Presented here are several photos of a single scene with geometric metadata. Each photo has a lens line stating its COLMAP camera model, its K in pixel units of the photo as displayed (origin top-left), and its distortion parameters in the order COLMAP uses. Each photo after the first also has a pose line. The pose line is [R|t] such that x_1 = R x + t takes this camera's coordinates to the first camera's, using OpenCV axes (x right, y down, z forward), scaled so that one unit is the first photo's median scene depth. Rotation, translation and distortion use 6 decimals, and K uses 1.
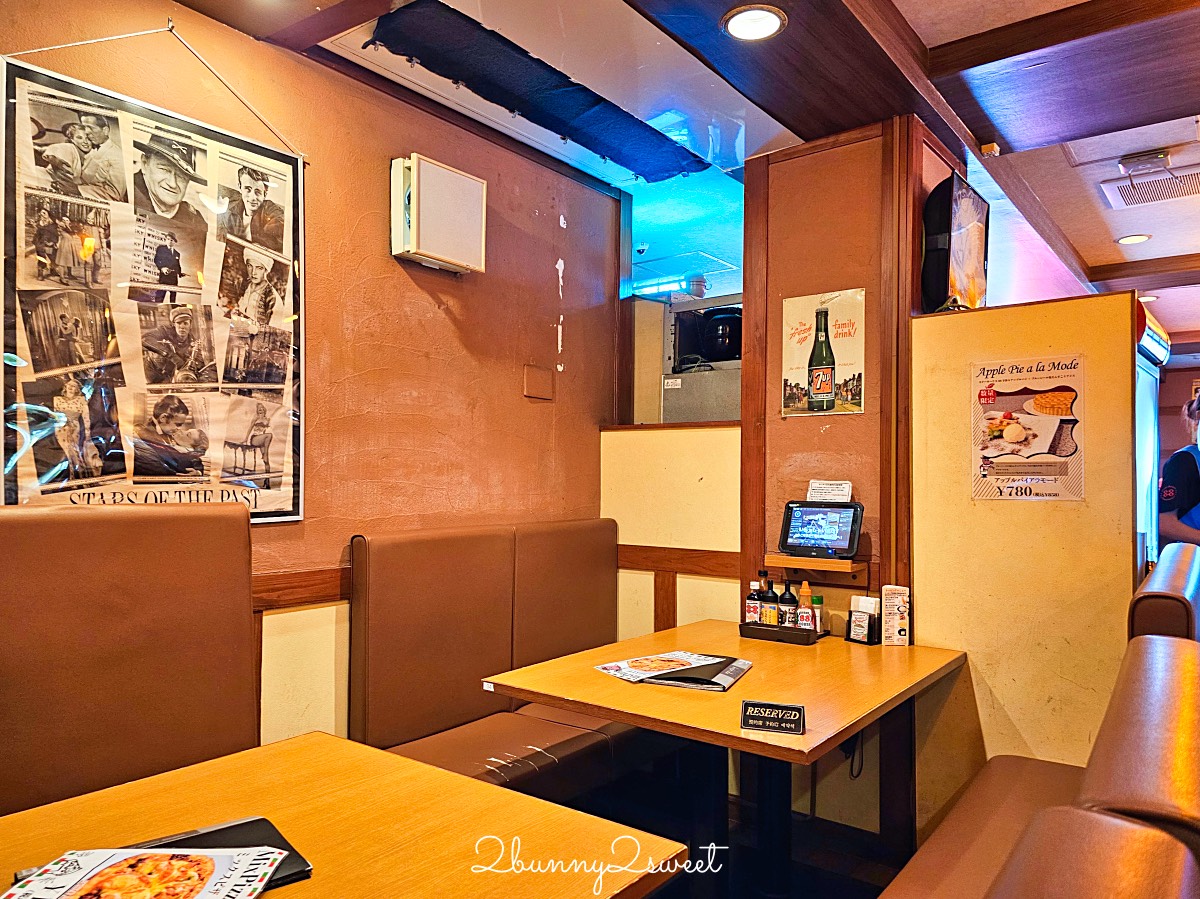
lens RADIAL K [[813.1, 0, 600.8], [0, 813.1, 490.4], [0, 0, 1]] dist [0.026359, -0.002252]
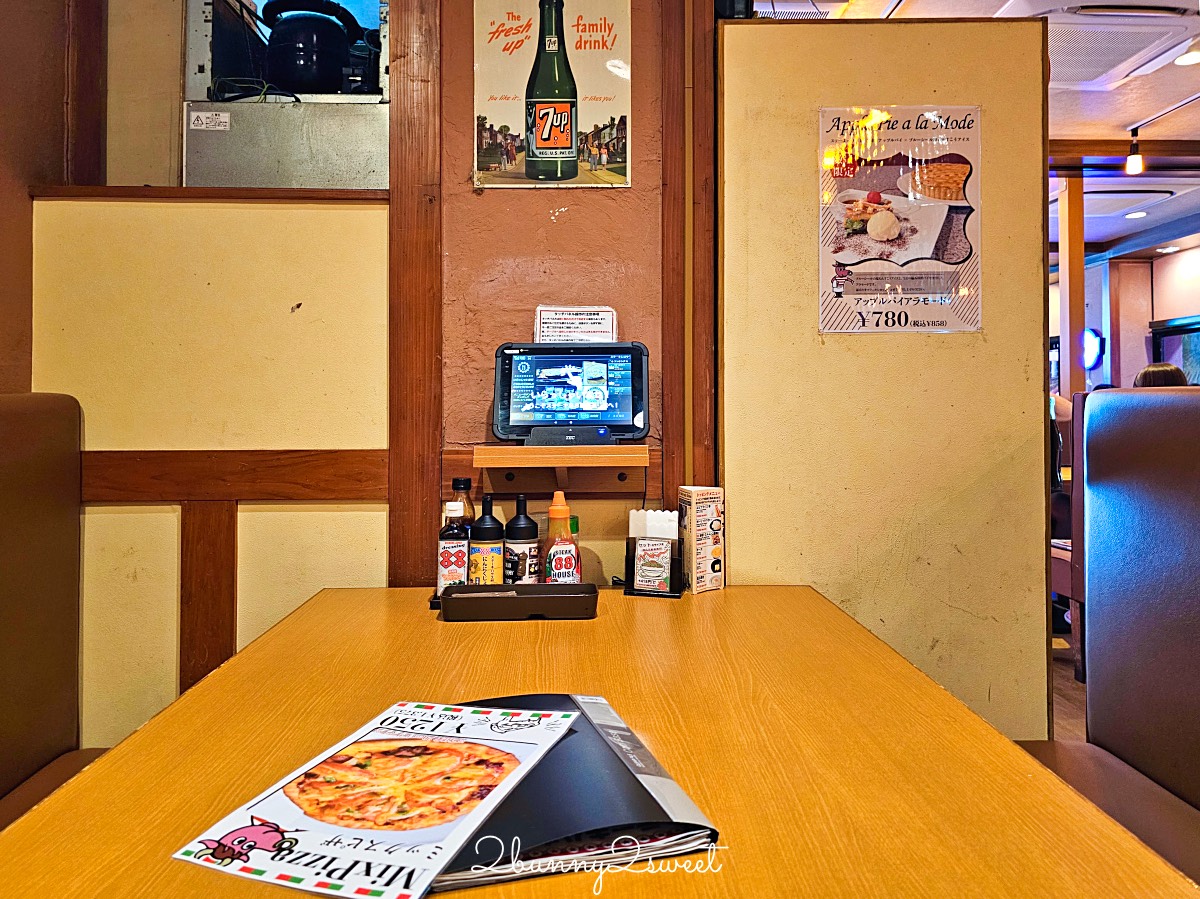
lens RADIAL K [[829.6, 0, 598.8], [0, 829.6, 399.6], [0, 0, 1]] dist [0.062894, -0.068584]
pose [[0.781270, -0.006356, 0.624160, -0.058775], [0.016027, 0.999823, -0.009880, 0.058946], [-0.623987, 0.017722, 0.781234, 0.572084]]
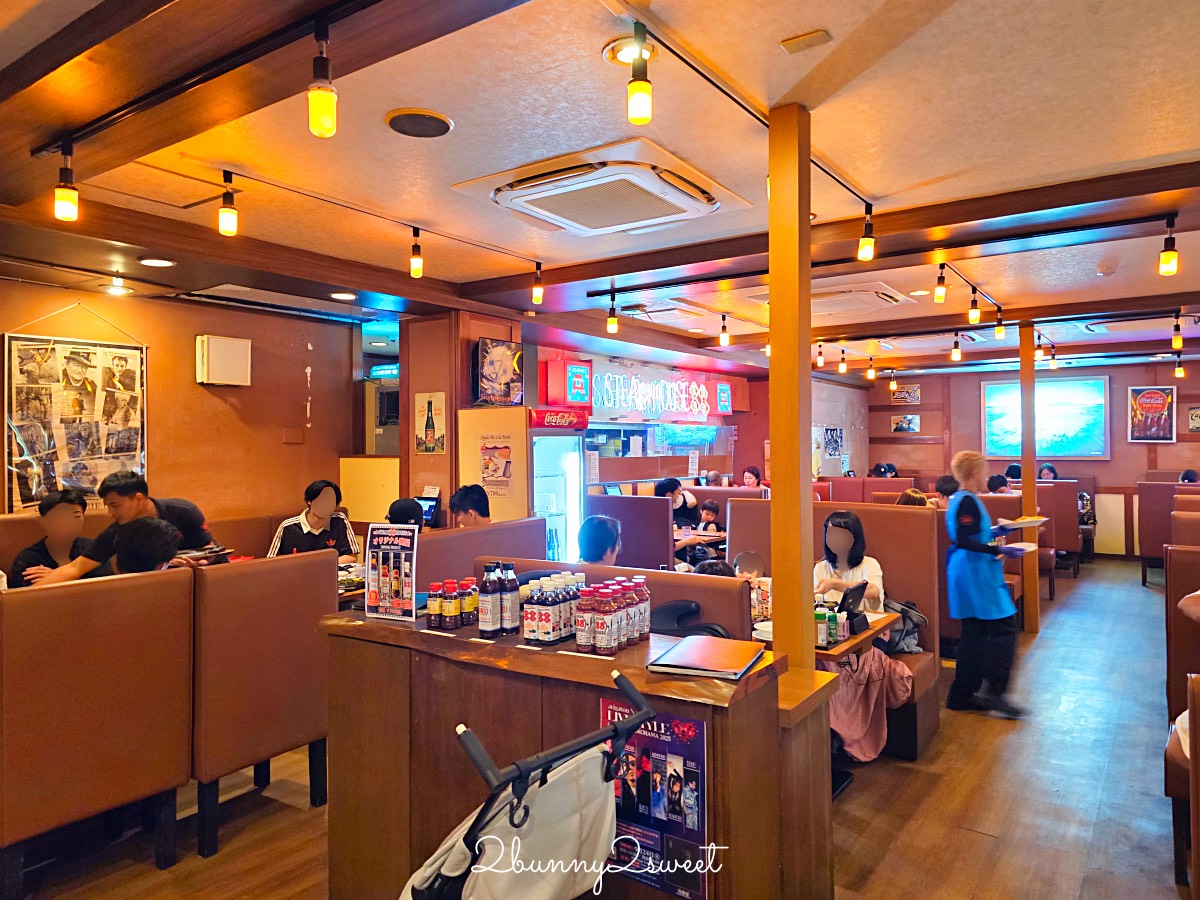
lens RADIAL K [[814.4, 0, 600.0], [0, 814.4, 450.0], [0, 0, 1]] dist [0.055717, -0.002068]
pose [[0.998582, -0.014475, 0.051222, 0.610212], [0.015228, 0.999781, -0.014341, -0.070355], [-0.051003, 0.015101, 0.998584, -1.053511]]
